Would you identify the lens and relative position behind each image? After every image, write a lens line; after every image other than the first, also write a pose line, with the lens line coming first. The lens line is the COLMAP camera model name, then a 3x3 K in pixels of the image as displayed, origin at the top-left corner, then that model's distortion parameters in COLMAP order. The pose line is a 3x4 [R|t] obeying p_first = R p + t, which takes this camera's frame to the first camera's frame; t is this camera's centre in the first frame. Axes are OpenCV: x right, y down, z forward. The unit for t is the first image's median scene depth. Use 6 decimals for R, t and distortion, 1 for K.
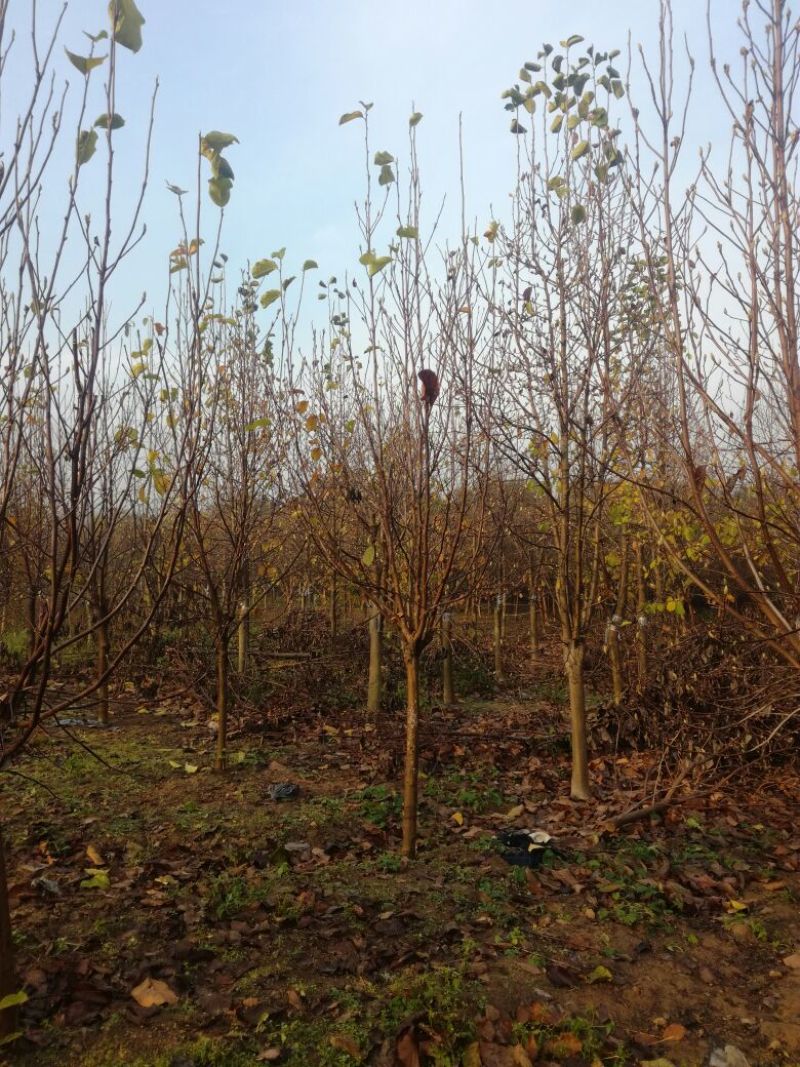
lens RADIAL K [[785.7, 0, 399.7], [0, 785.7, 526.0], [0, 0, 1]] dist [-0.002347, -0.071415]
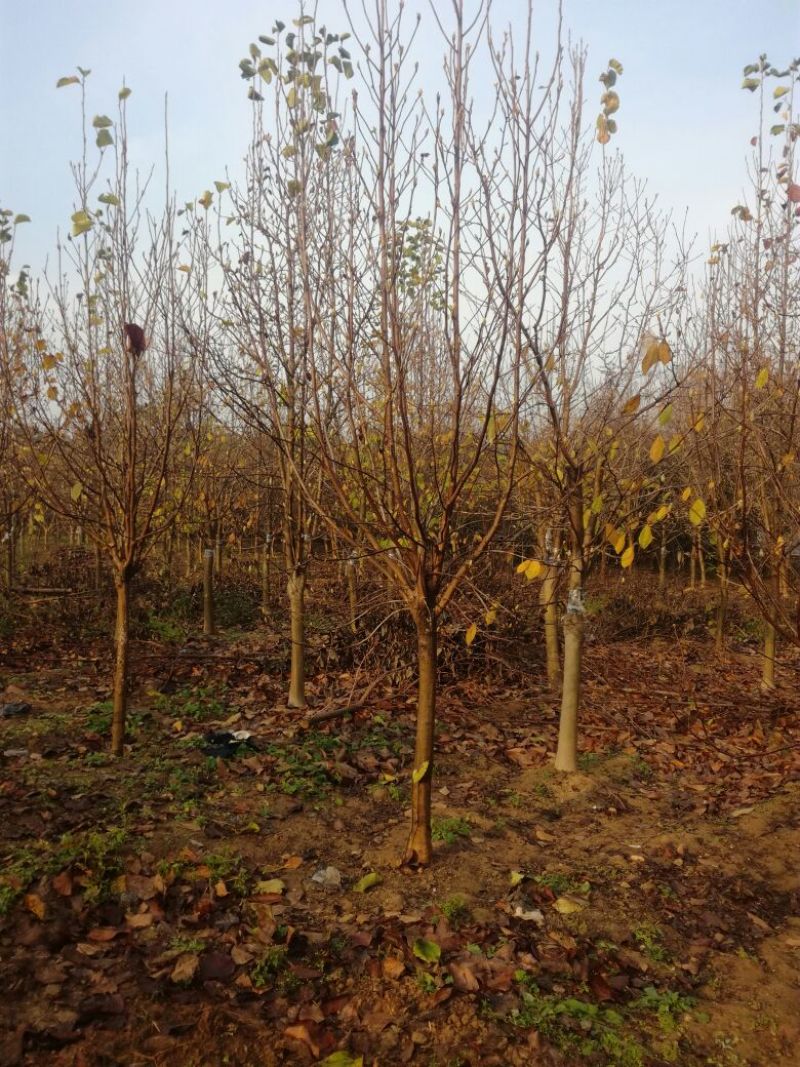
lens RADIAL K [[785.7, 0, 399.7], [0, 785.7, 526.0], [0, 0, 1]] dist [-0.002347, -0.071415]
pose [[0.970958, 0.008081, 0.239113, 0.121297], [-0.025843, 0.997124, 0.071241, -0.003448], [-0.237850, -0.075352, 0.968375, -0.160906]]
